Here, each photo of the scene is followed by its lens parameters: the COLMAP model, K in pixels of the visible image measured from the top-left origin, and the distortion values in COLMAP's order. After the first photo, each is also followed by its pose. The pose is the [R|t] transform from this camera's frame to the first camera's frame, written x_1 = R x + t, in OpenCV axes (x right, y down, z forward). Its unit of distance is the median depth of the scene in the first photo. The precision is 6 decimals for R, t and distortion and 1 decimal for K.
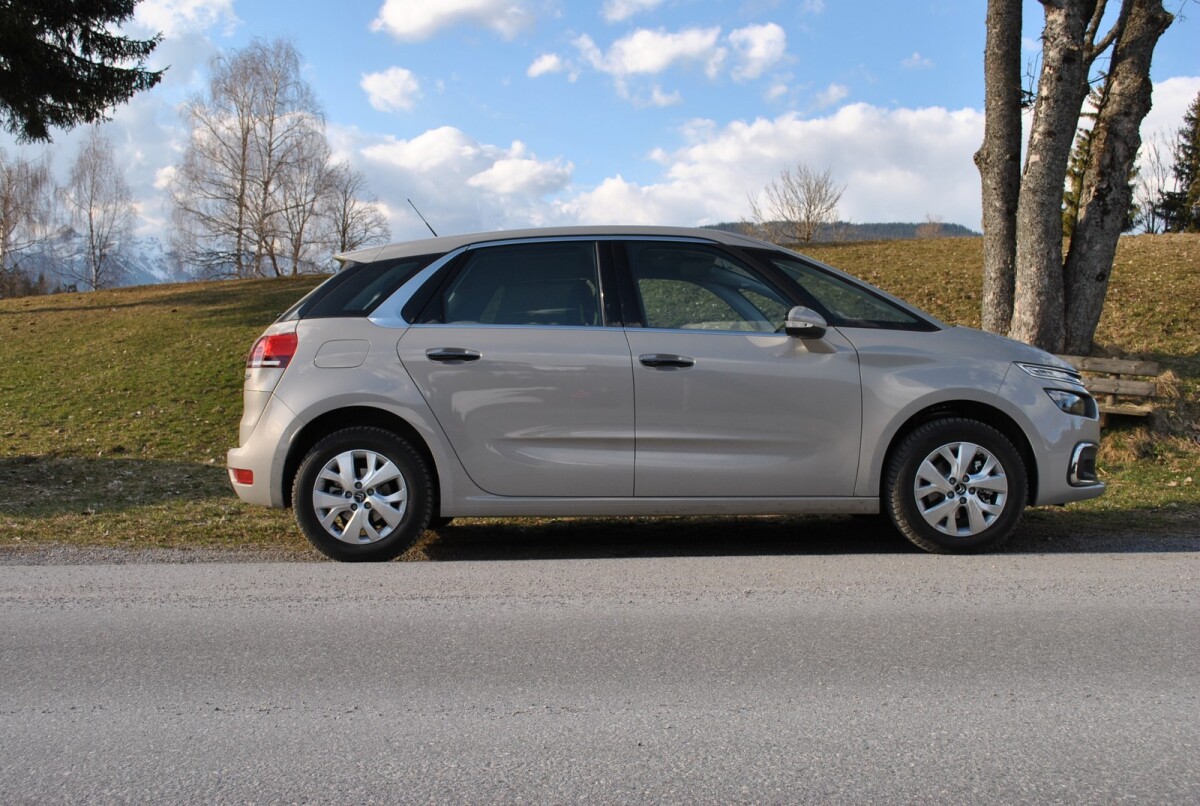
lens RADIAL K [[1206.8, 0, 600.0], [0, 1206.8, 403.0], [0, 0, 1]] dist [-0.009540, -0.310249]
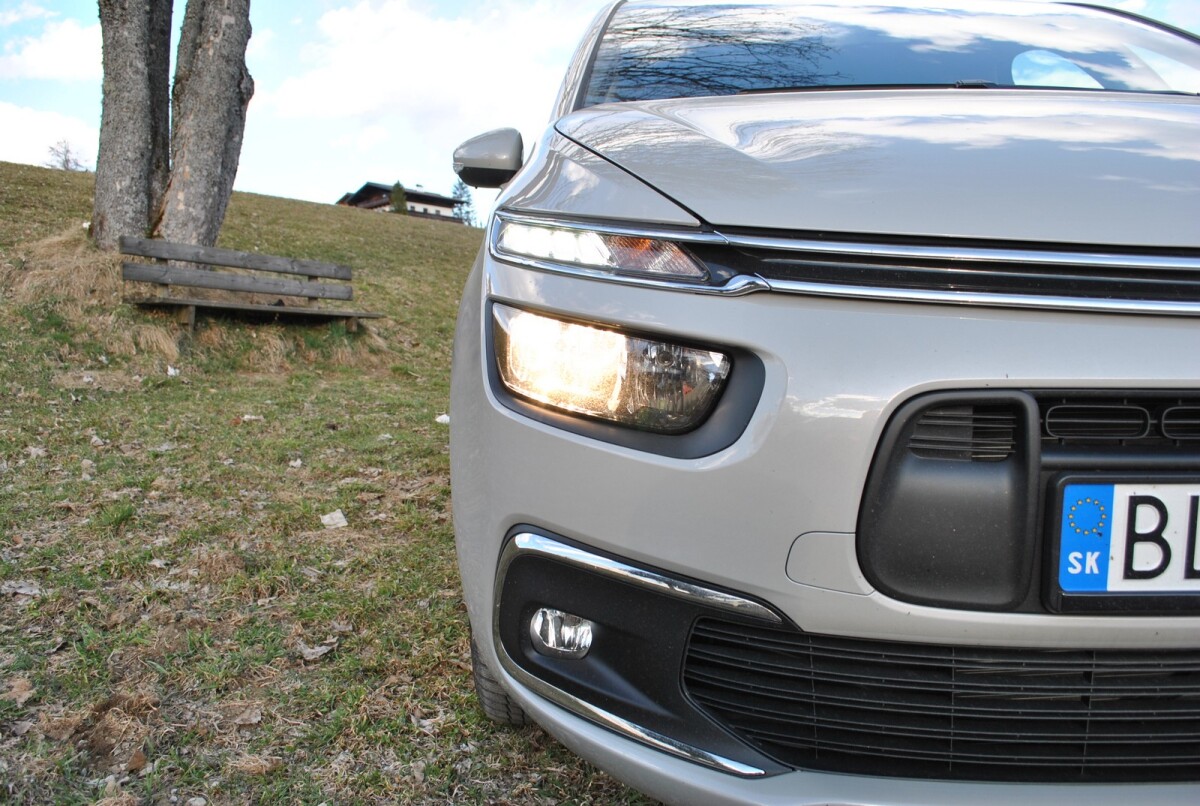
lens RADIAL K [[959.1, 0, 600.0], [0, 959.1, 403.0], [0, 0, 1]] dist [-0.075396, 0.007206]
pose [[0.077352, -0.110617, 0.990848, -0.549814], [0.042081, 0.993303, 0.107606, 0.004601], [-0.996115, 0.033372, 0.081488, 1.284369]]
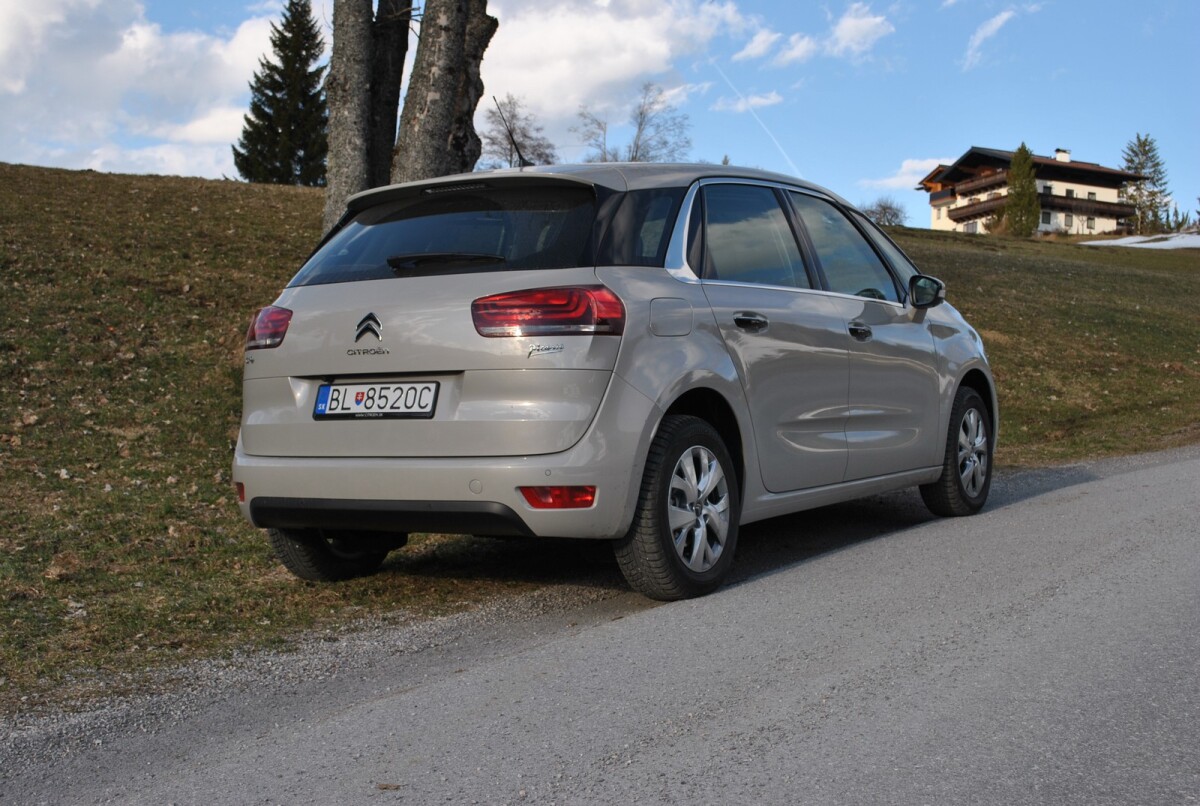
lens RADIAL K [[1625.1, 0, 600.0], [0, 1625.1, 403.0], [0, 0, 1]] dist [-0.021992, 0.032063]
pose [[0.515715, -0.029715, 0.856245, -1.093513], [0.019569, 0.999546, 0.022901, -0.012097], [-0.856536, 0.004945, 0.516063, 0.531825]]
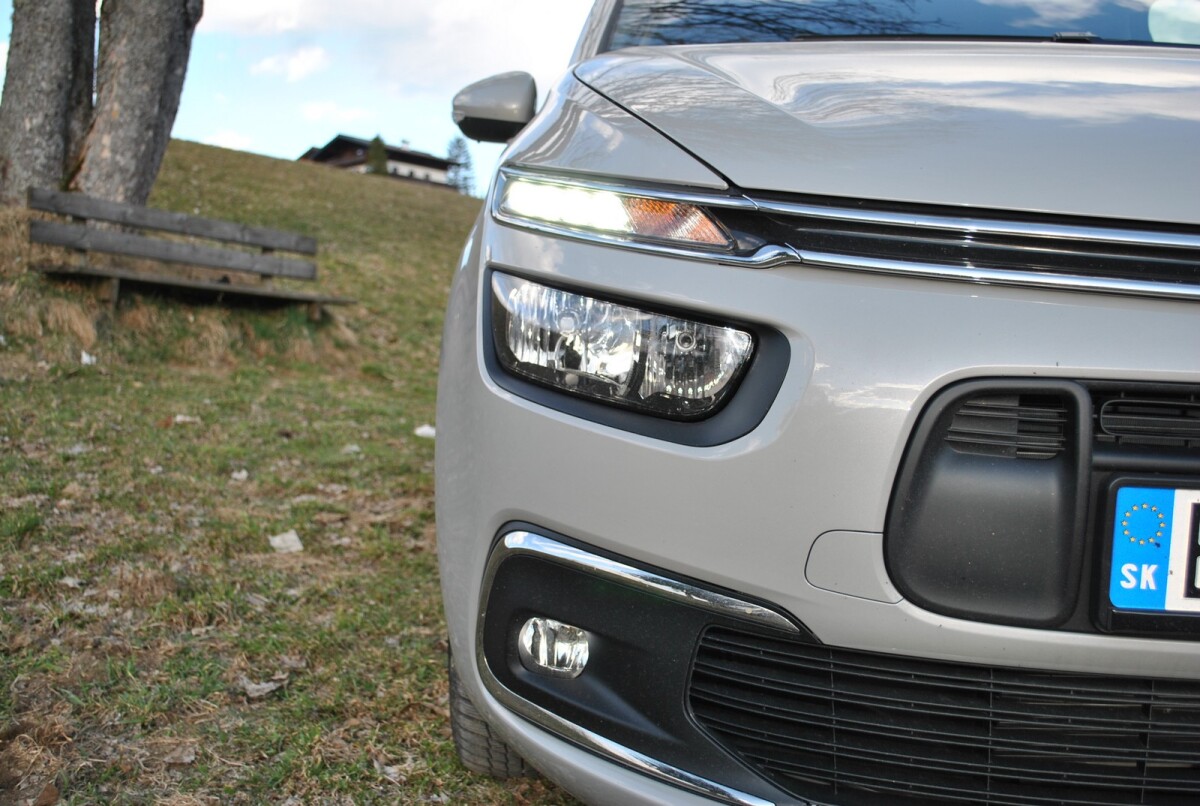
lens RADIAL K [[1238.7, 0, 600.0], [0, 1238.7, 403.0], [0, 0, 1]] dist [-0.047214, 0.000733]
pose [[0.102309, -0.085567, 0.991066, -0.576790], [0.002631, 0.996313, 0.085748, 0.009471], [-0.994749, -0.006165, 0.102157, 1.279223]]
